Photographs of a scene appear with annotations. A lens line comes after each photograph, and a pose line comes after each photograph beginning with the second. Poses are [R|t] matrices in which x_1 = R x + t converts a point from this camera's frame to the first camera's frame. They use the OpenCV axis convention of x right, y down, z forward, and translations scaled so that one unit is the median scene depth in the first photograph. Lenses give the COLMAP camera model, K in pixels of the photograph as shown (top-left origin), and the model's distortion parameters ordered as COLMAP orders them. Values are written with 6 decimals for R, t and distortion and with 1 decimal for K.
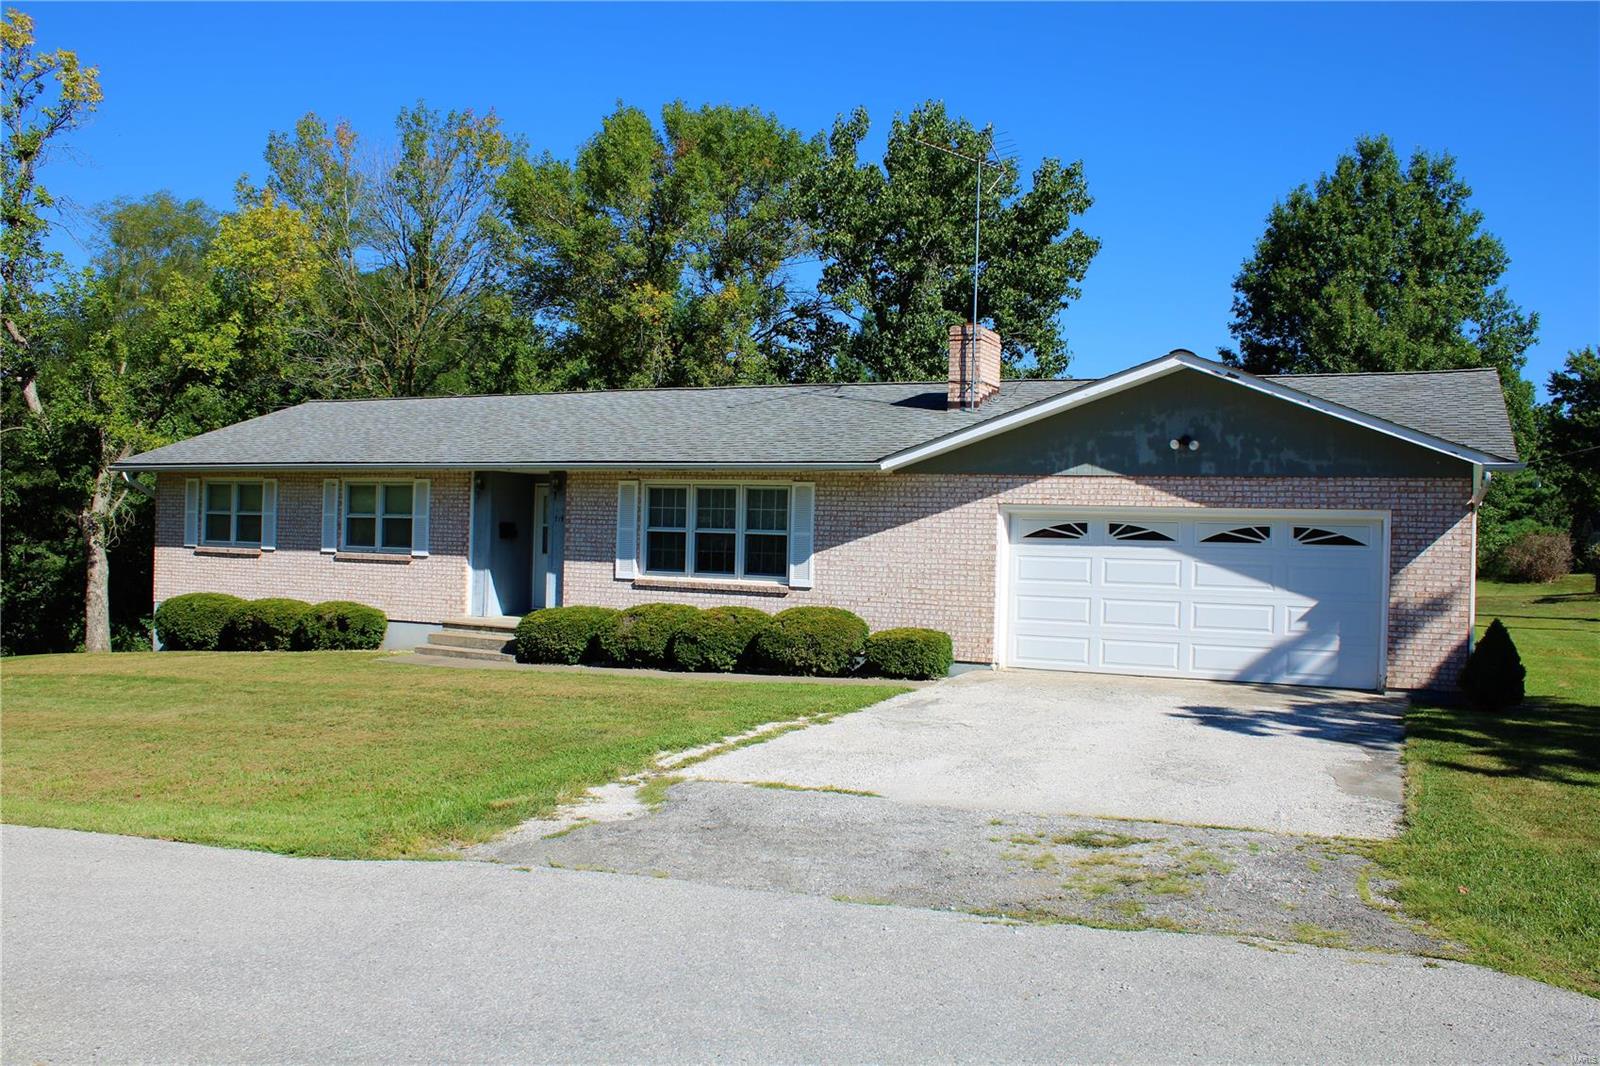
lens RADIAL K [[1333.6, 0, 800.0], [0, 1333.6, 533.0], [0, 0, 1]] dist [-0.163553, 0.152969]
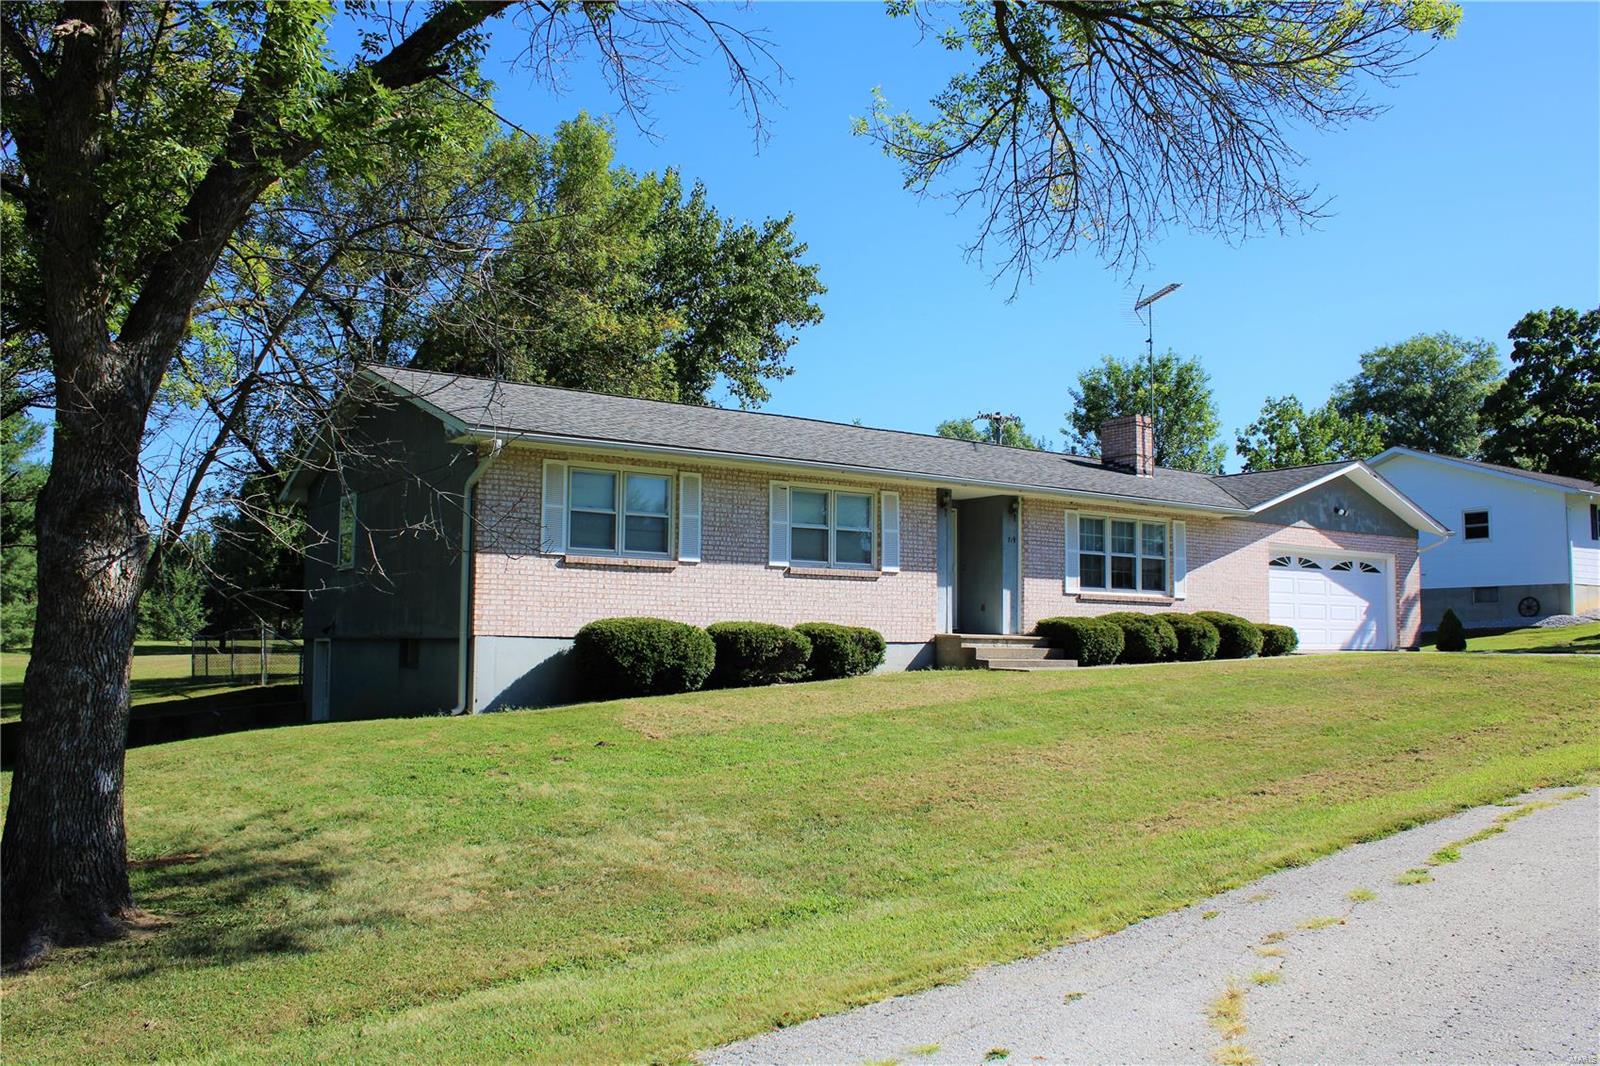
lens RADIAL K [[1333.6, 0, 800.0], [0, 1333.6, 533.0], [0, 0, 1]] dist [-0.163553, 0.152969]
pose [[0.490987, 0.056218, 0.869351, -1.339906], [0.003947, 0.997762, -0.066752, 0.061663], [-0.871158, 0.036206, 0.489666, 0.680608]]
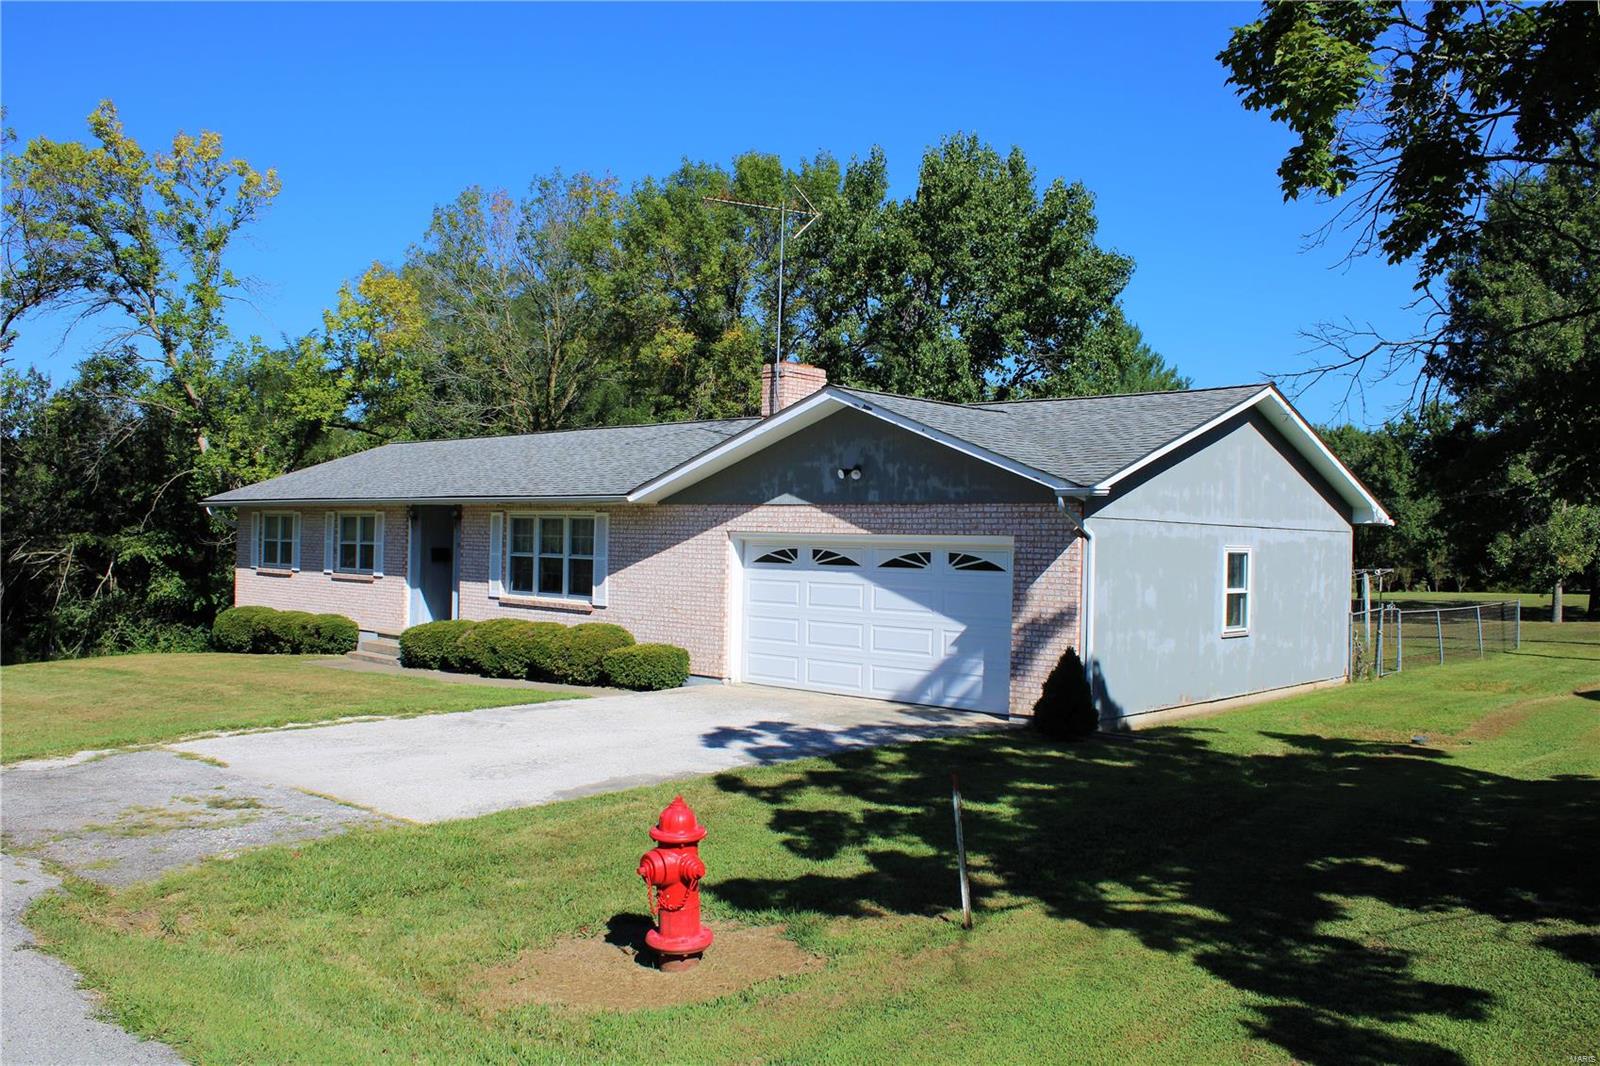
lens RADIAL K [[1333.6, 0, 800.0], [0, 1333.6, 533.0], [0, 0, 1]] dist [-0.163553, 0.152969]
pose [[0.955297, -0.006796, -0.295571, 0.492361], [0.003000, 0.999907, -0.013296, -0.005525], [0.295634, 0.011815, 0.955228, -0.020819]]
